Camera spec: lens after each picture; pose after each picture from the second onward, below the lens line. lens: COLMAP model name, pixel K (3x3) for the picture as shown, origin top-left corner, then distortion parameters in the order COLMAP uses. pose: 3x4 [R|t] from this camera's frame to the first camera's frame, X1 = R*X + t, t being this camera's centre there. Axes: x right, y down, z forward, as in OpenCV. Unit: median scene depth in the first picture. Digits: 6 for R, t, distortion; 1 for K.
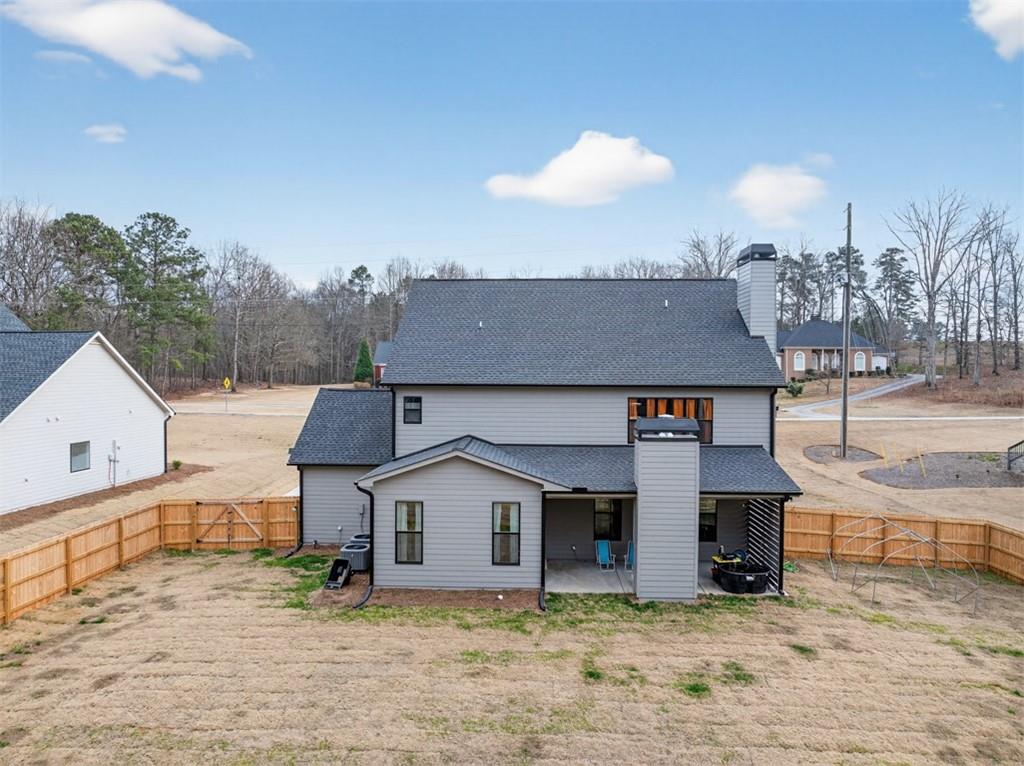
lens RADIAL K [[711.8, 0, 512.0], [0, 711.8, 383.0], [0, 0, 1]] dist [-0.046574, 0.002441]
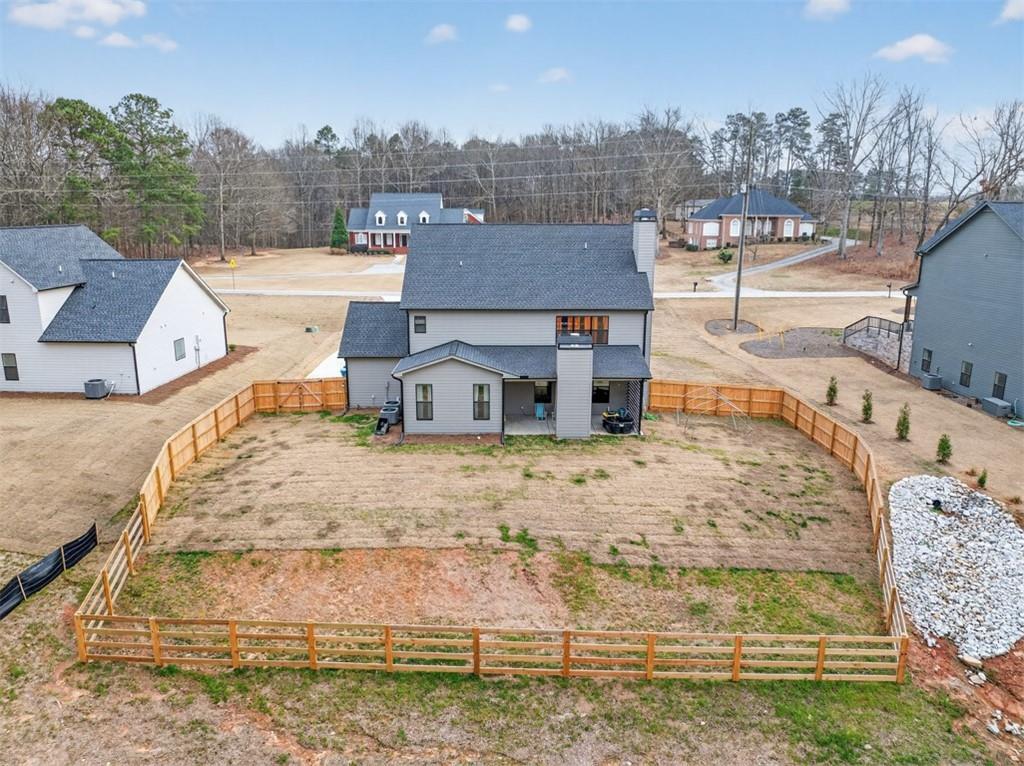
lens RADIAL K [[711.8, 0, 512.0], [0, 711.8, 383.0], [0, 0, 1]] dist [-0.046574, 0.002441]
pose [[0.998569, -0.013104, 0.051839, -0.022263], [0.001417, 0.975647, 0.219340, -0.201445], [-0.053451, -0.218953, 0.974270, -0.642767]]
